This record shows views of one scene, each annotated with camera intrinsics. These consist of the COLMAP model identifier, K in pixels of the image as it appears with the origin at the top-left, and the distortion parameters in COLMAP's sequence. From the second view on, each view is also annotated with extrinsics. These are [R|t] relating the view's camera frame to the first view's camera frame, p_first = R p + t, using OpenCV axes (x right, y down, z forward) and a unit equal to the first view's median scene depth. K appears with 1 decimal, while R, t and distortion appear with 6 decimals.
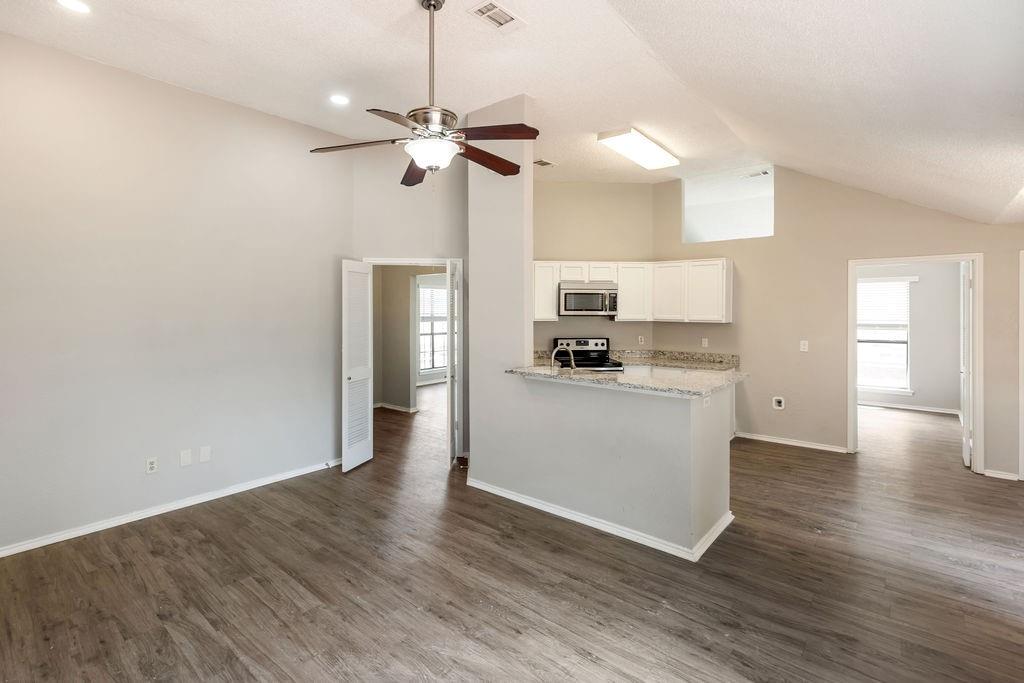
lens RADIAL K [[479.5, 0, 510.4], [0, 479.5, 310.3], [0, 0, 1]] dist [-0.000619, -0.000461]
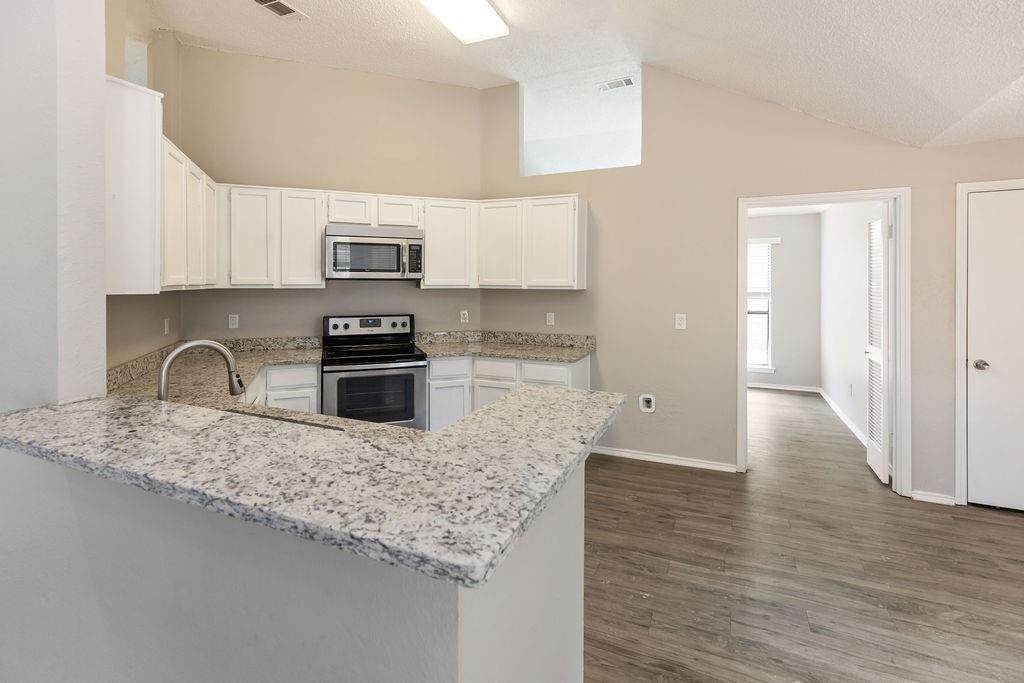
lens RADIAL K [[469.9, 0, 512.1], [0, 469.9, 288.3], [0, 0, 1]] dist [0.000918, 0.000016]
pose [[0.961630, -0.003511, 0.274326, 0.167204], [0.001643, 0.999974, 0.007038, 0.018930], [-0.274344, -0.006317, 0.961611, 0.364281]]
